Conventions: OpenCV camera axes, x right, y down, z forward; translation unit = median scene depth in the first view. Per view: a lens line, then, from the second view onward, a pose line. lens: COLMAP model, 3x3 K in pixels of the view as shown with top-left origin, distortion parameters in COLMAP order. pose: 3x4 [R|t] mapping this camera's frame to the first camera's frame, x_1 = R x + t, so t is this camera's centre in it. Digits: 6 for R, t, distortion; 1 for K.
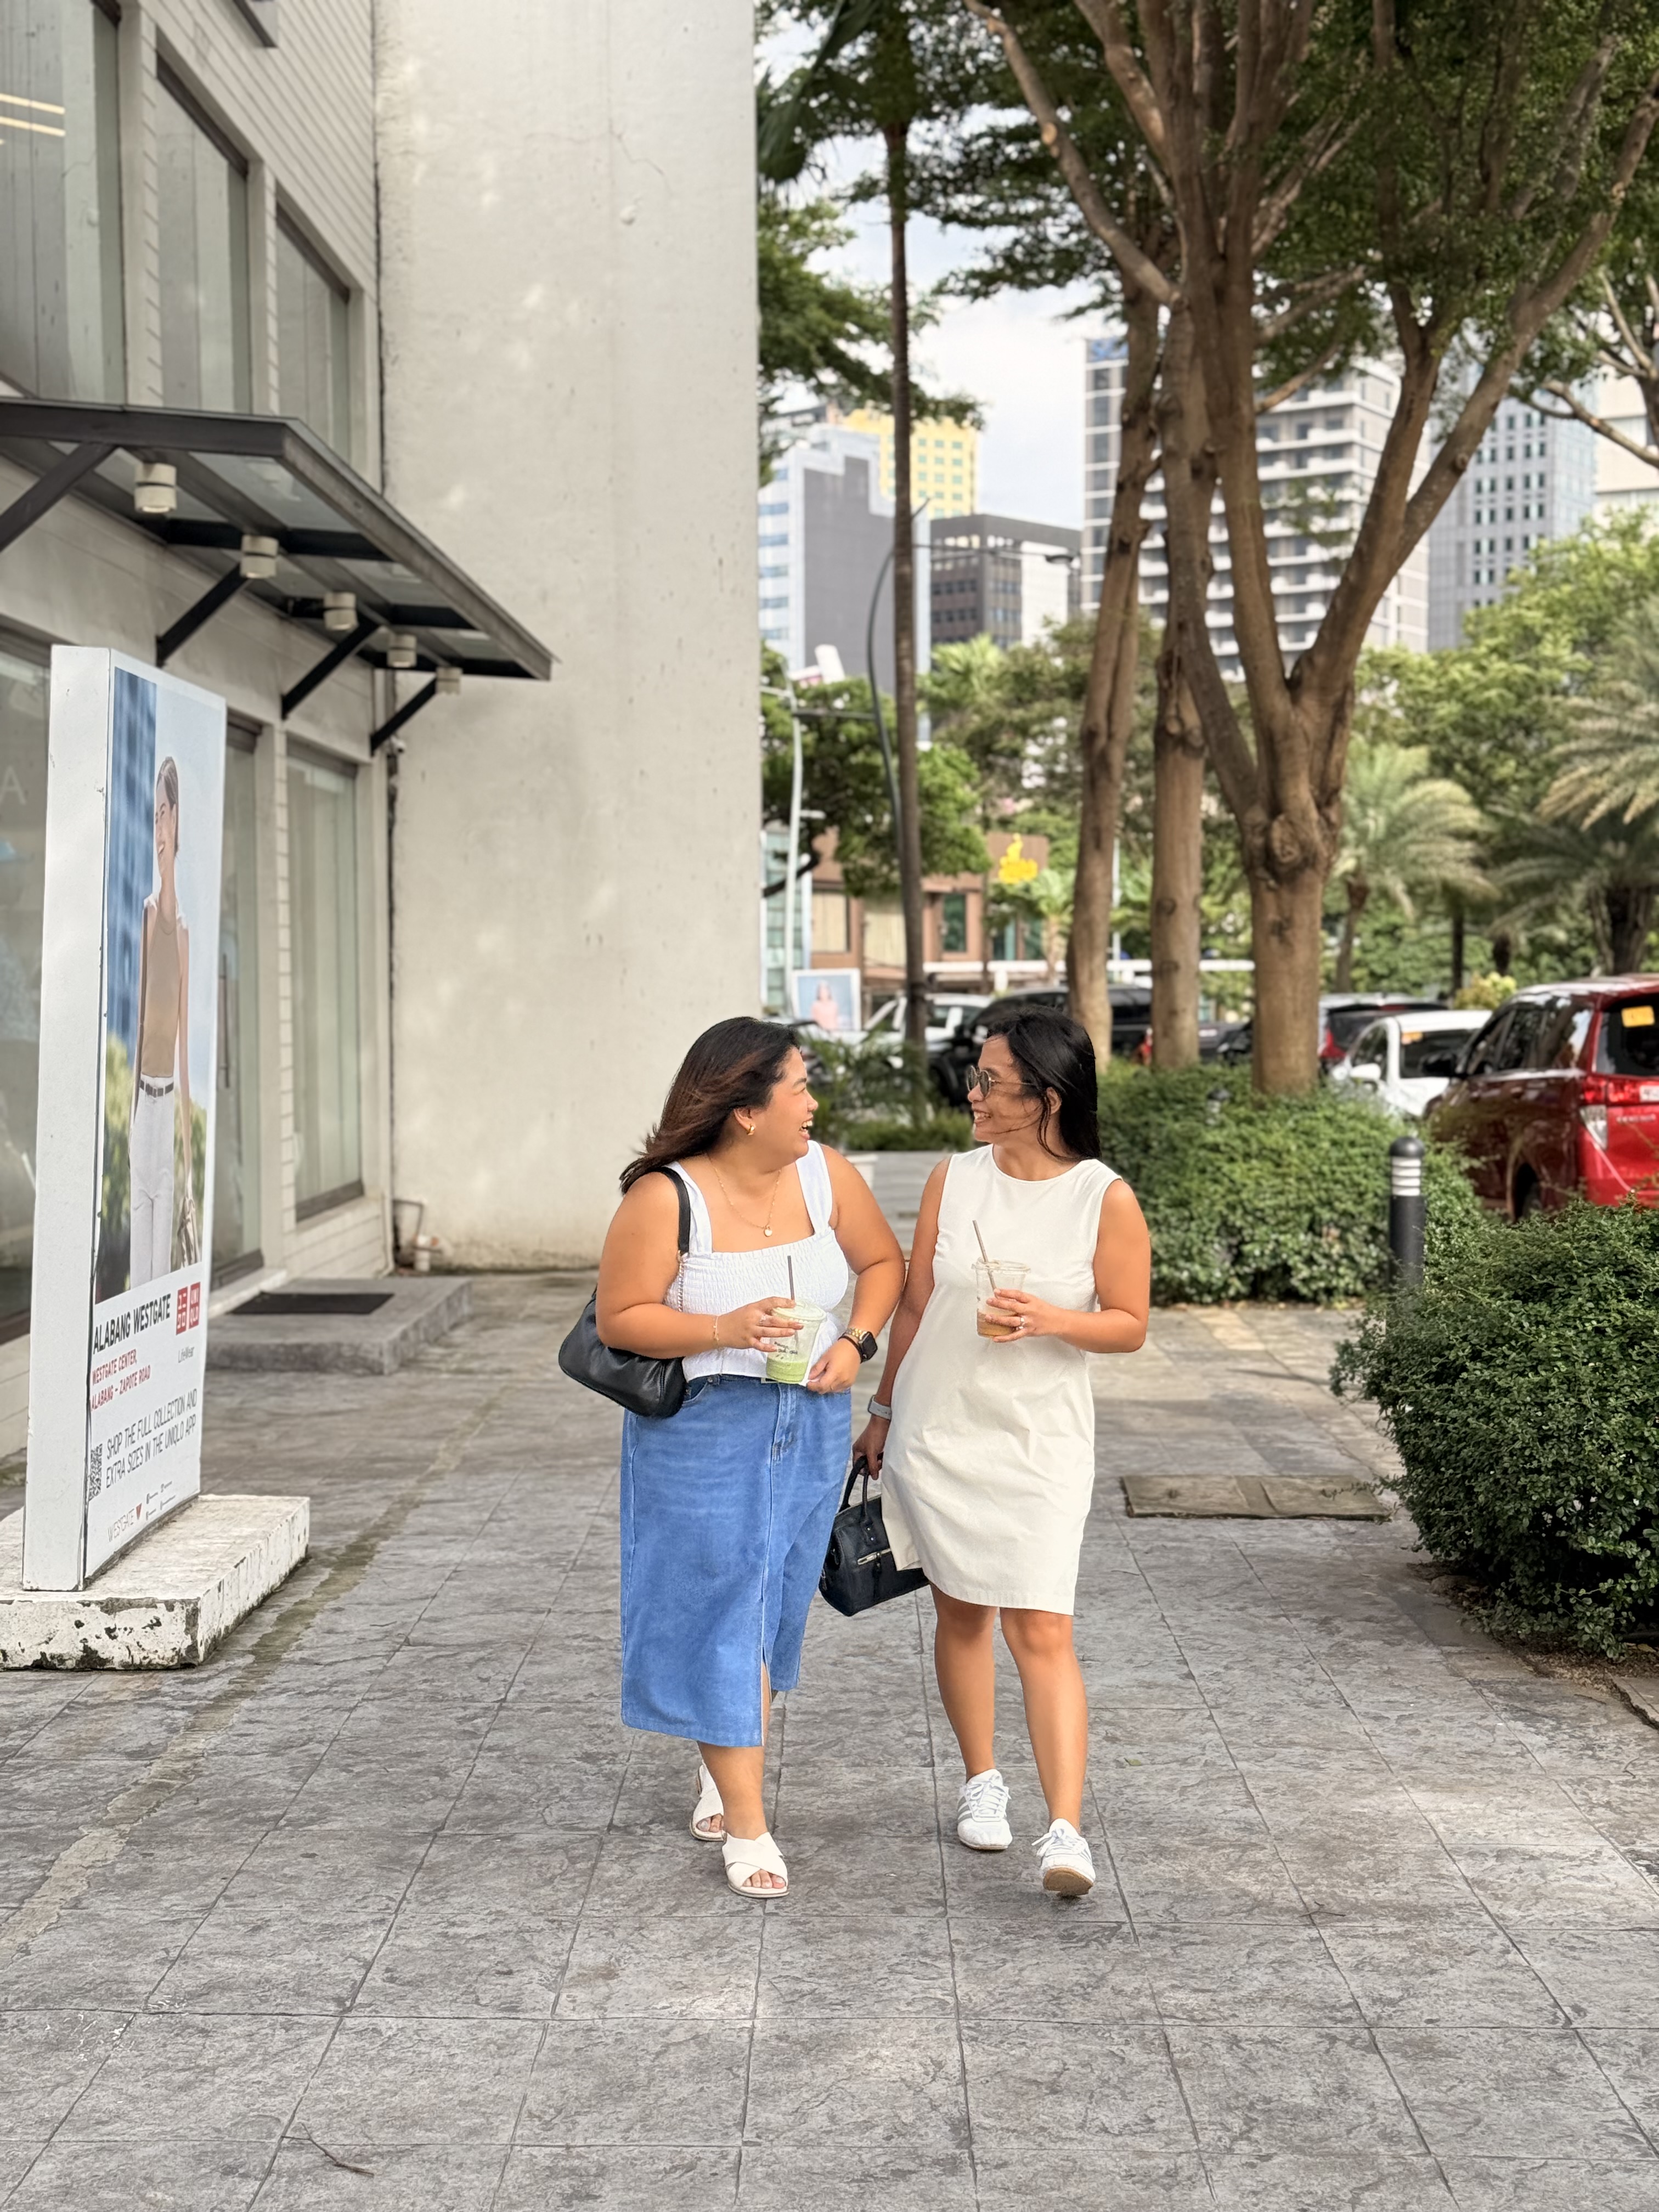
lens RADIAL K [[3090.2, 0, 824.2], [0, 3090.2, 1112.3], [0, 0, 1]] dist [0.039897, 0.000000]
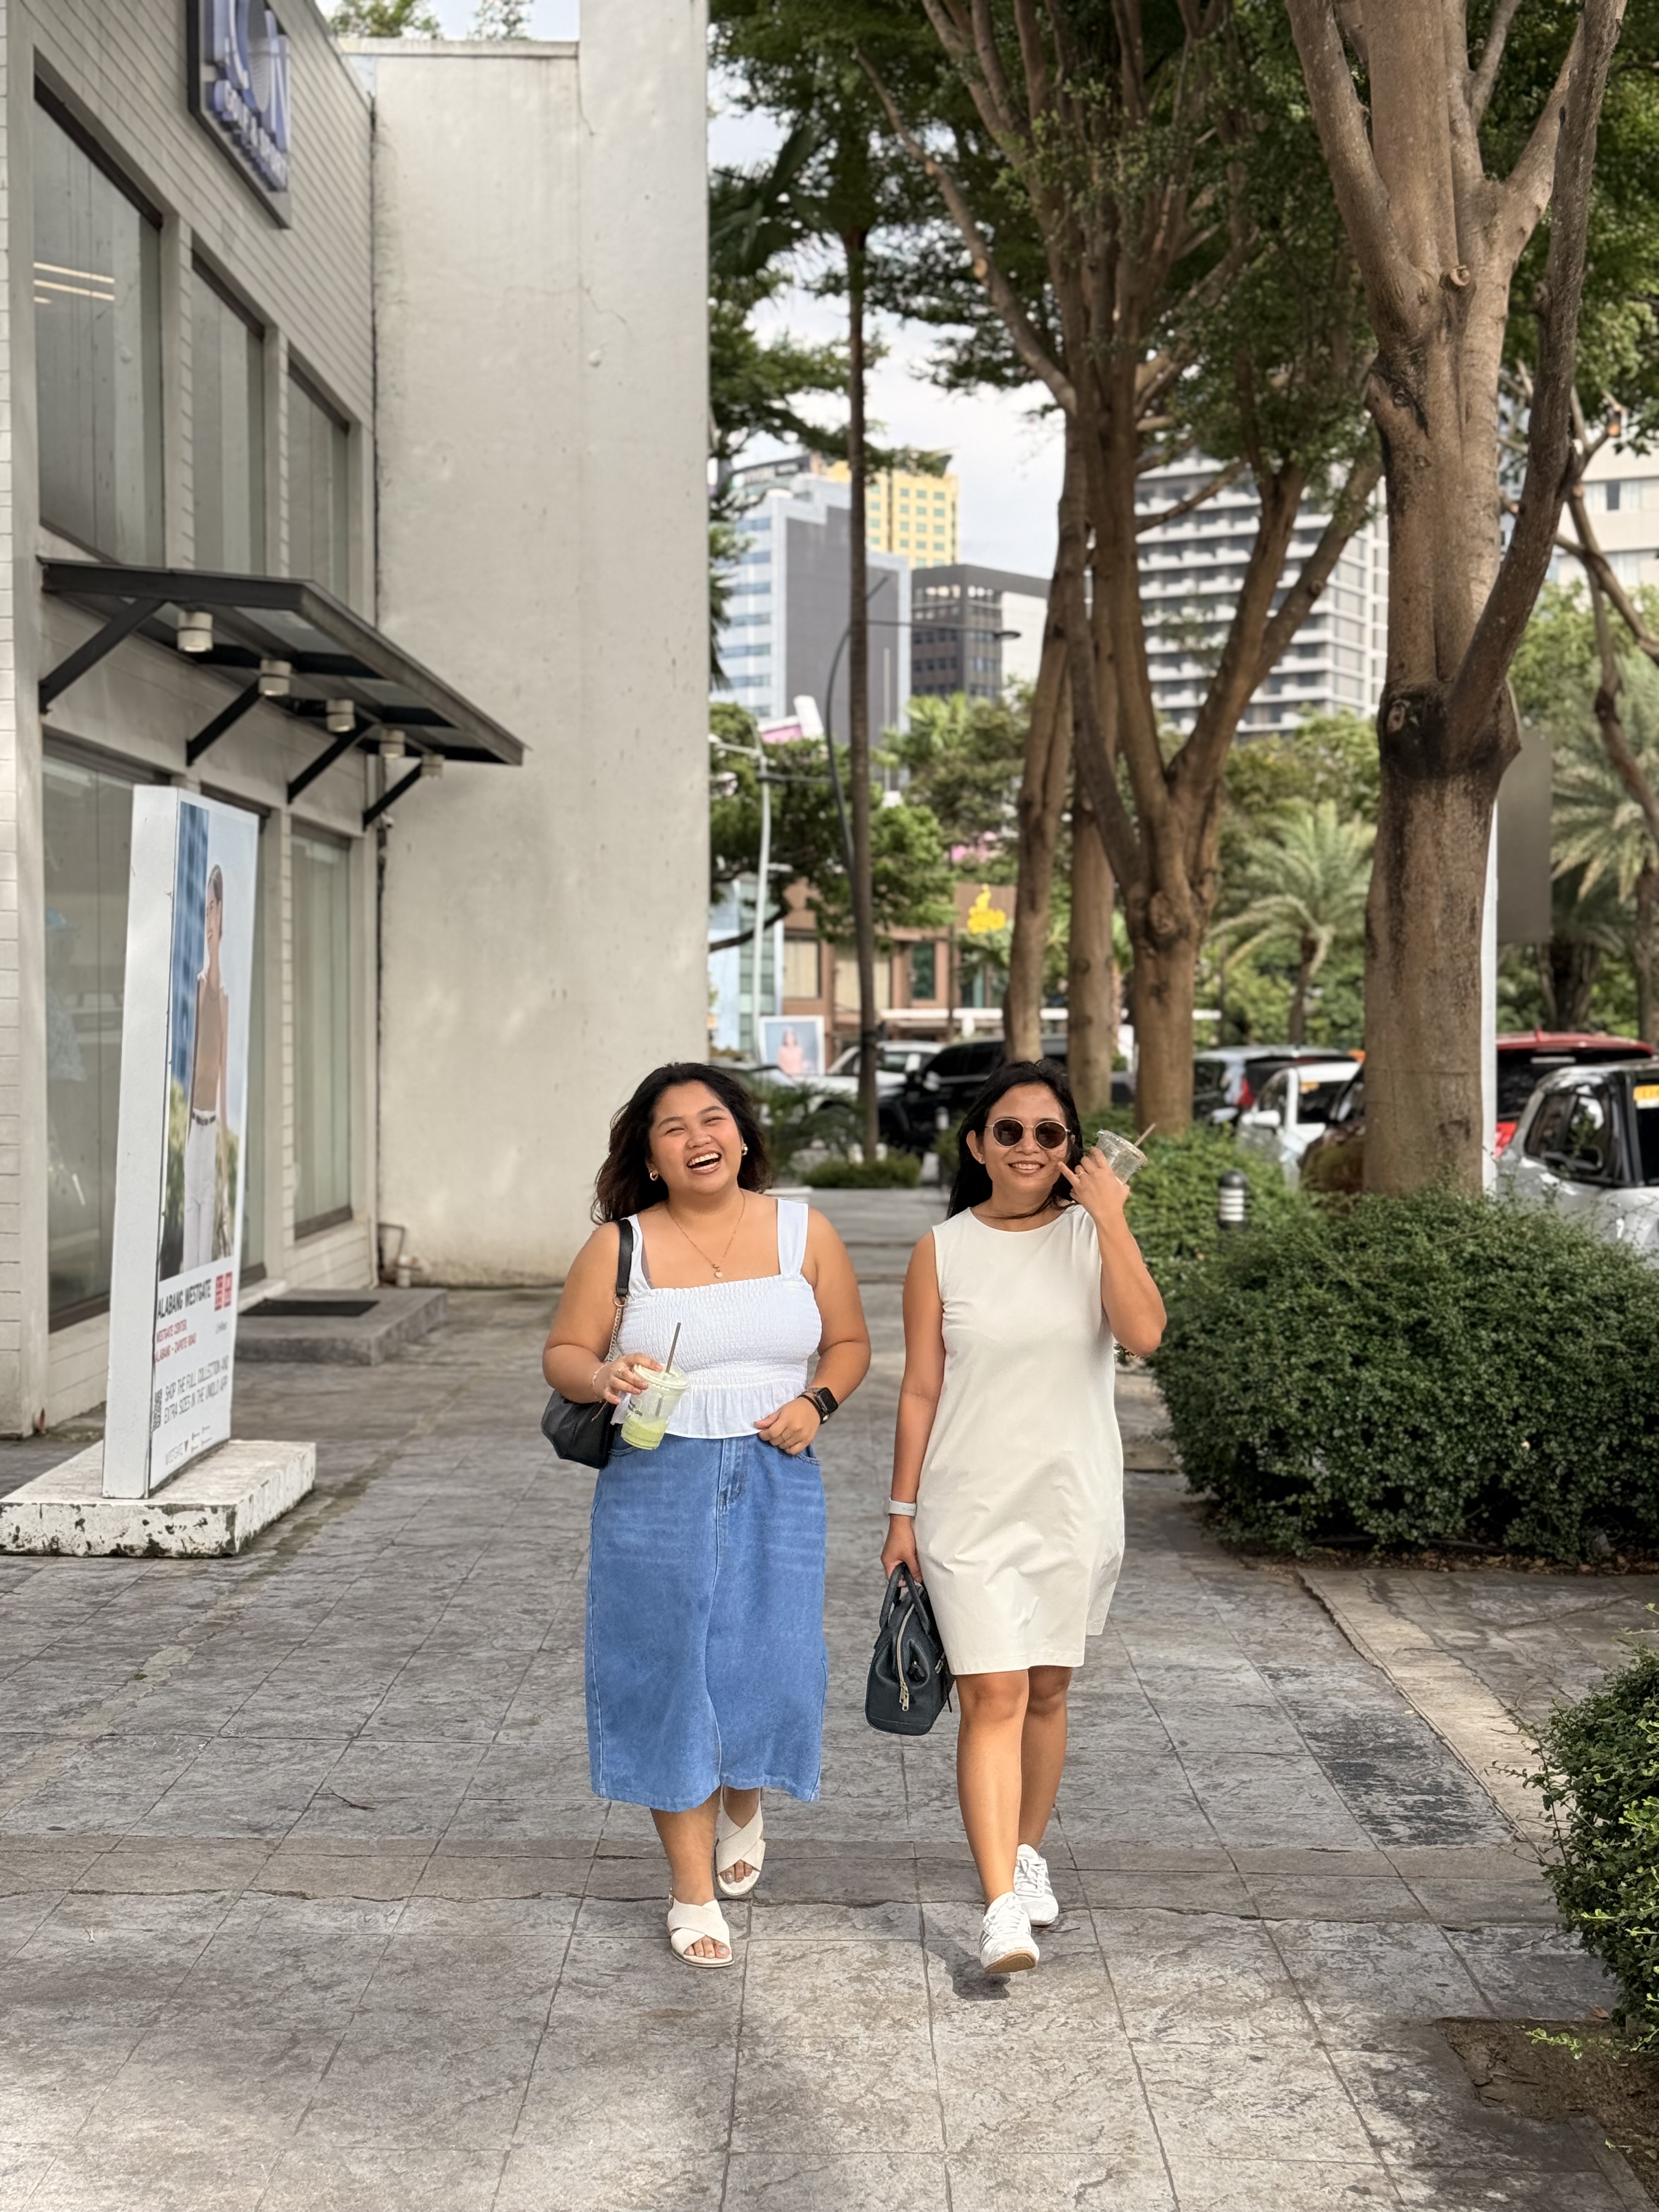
lens RADIAL K [[3090.2, 0, 834.1], [0, 3090.2, 1099.3], [0, 0, 1]] dist [0.039897, 0.000000]
pose [[0.999917, 0.008592, 0.009581, 0.018489], [-0.008415, 0.999796, -0.018343, 0.002839], [-0.009737, 0.018261, 0.999786, -0.154185]]
